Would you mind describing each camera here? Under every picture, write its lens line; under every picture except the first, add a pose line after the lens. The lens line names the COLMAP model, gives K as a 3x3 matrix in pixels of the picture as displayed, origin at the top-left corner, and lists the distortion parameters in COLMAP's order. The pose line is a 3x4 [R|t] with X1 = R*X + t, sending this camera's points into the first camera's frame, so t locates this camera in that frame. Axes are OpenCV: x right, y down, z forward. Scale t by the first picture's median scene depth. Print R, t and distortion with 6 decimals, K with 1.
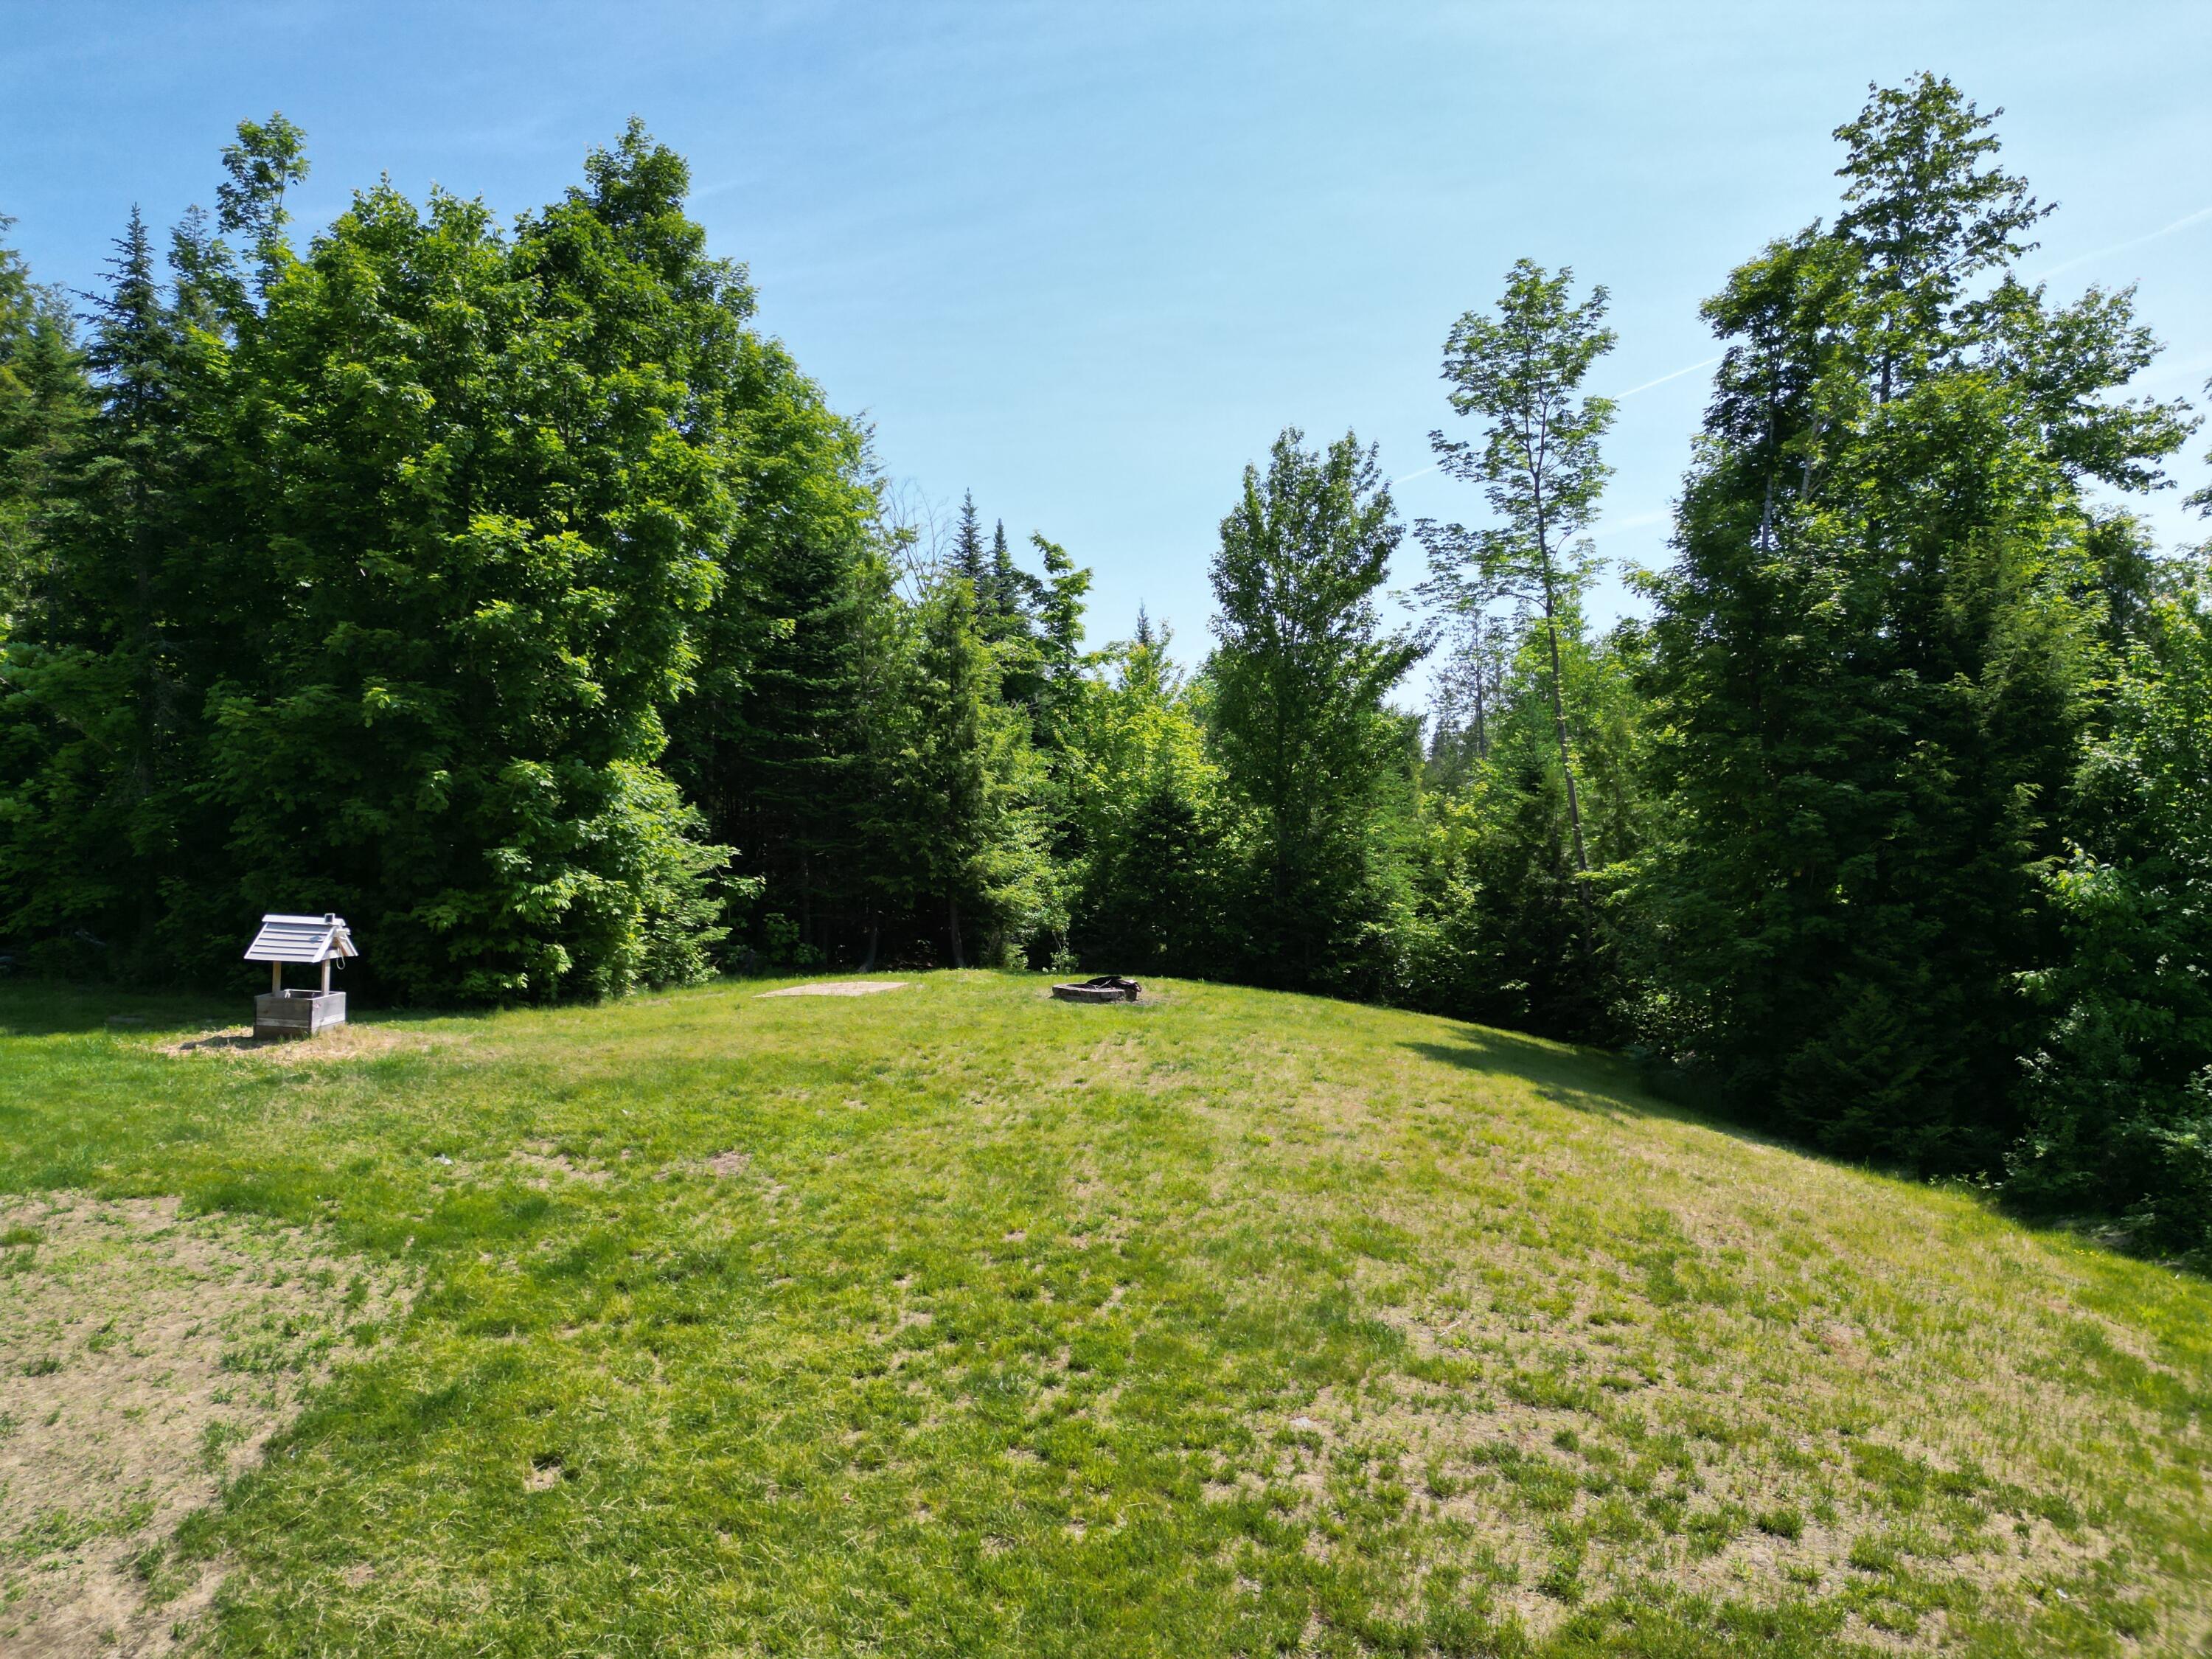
lens RADIAL K [[1550.7, 0, 1125.4], [0, 1550.7, 832.4], [0, 0, 1]] dist [0.054584, -0.050715]
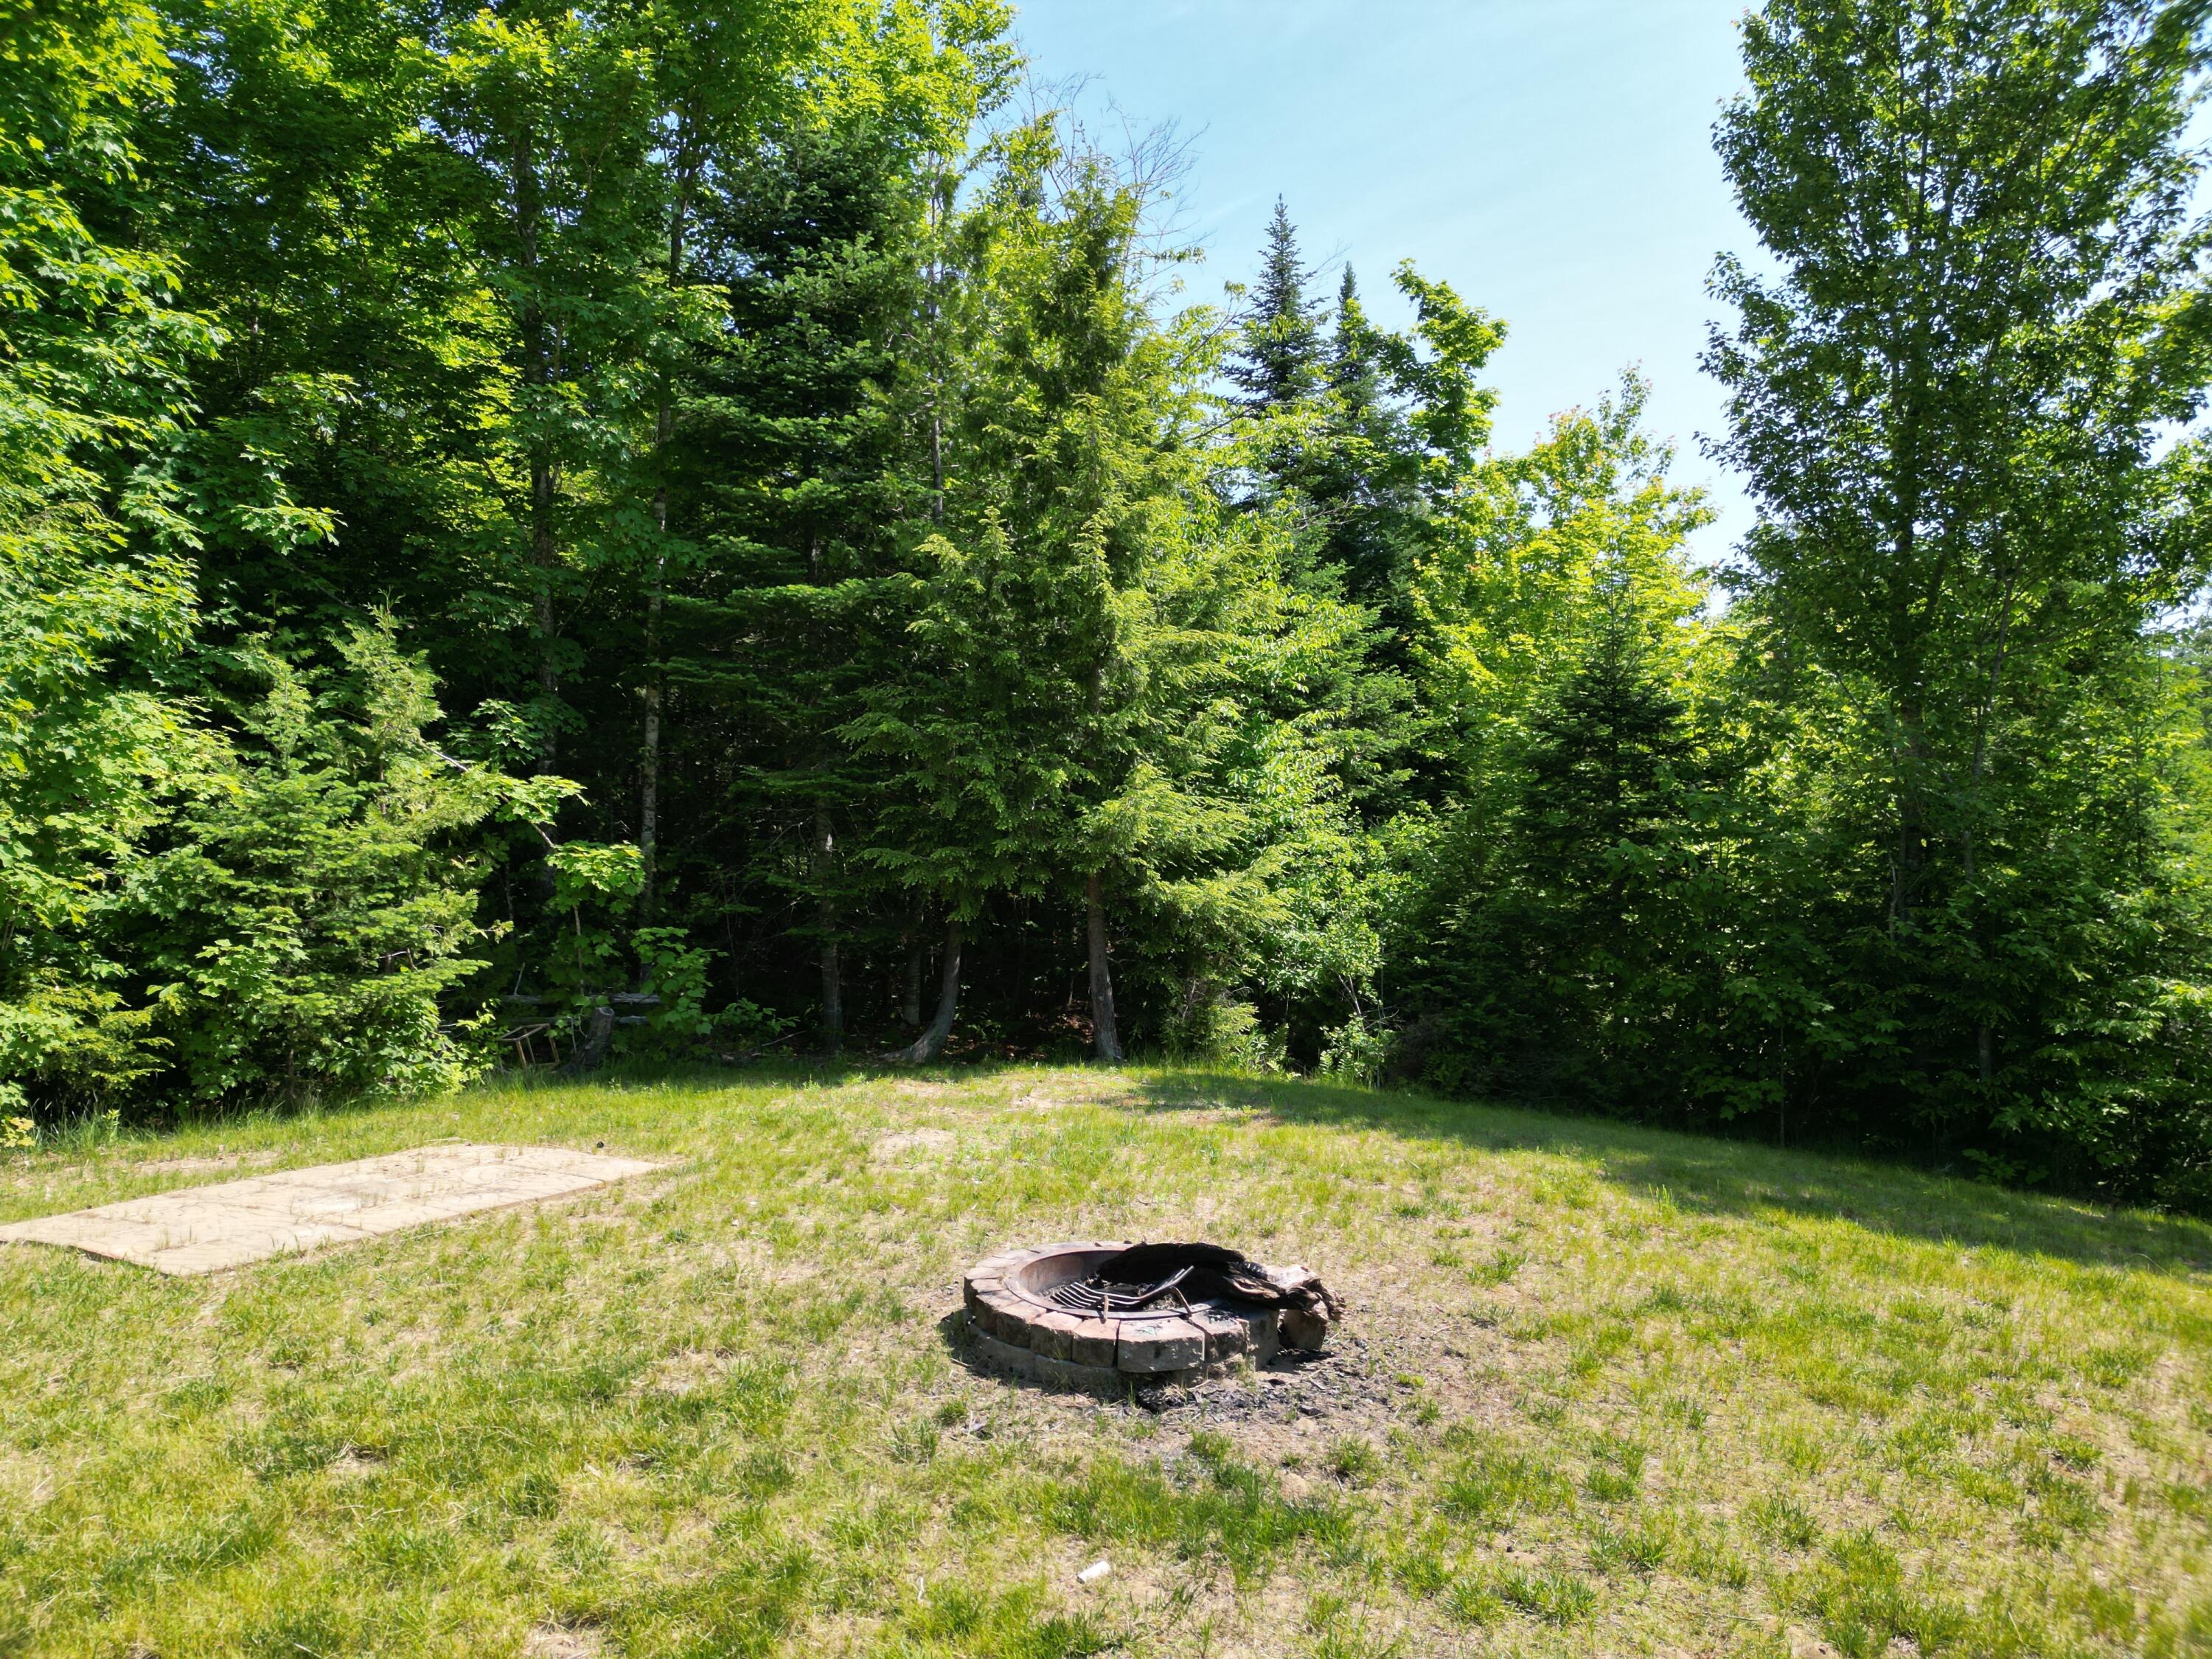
lens RADIAL K [[1550.7, 0, 1107.1], [0, 1550.7, 825.3], [0, 0, 1]] dist [0.054584, -0.050715]
pose [[0.943906, -0.002214, -0.330206, 0.040621], [0.000630, 0.999988, -0.004902, 0.023423], [0.330213, 0.004418, 0.943896, 0.584820]]
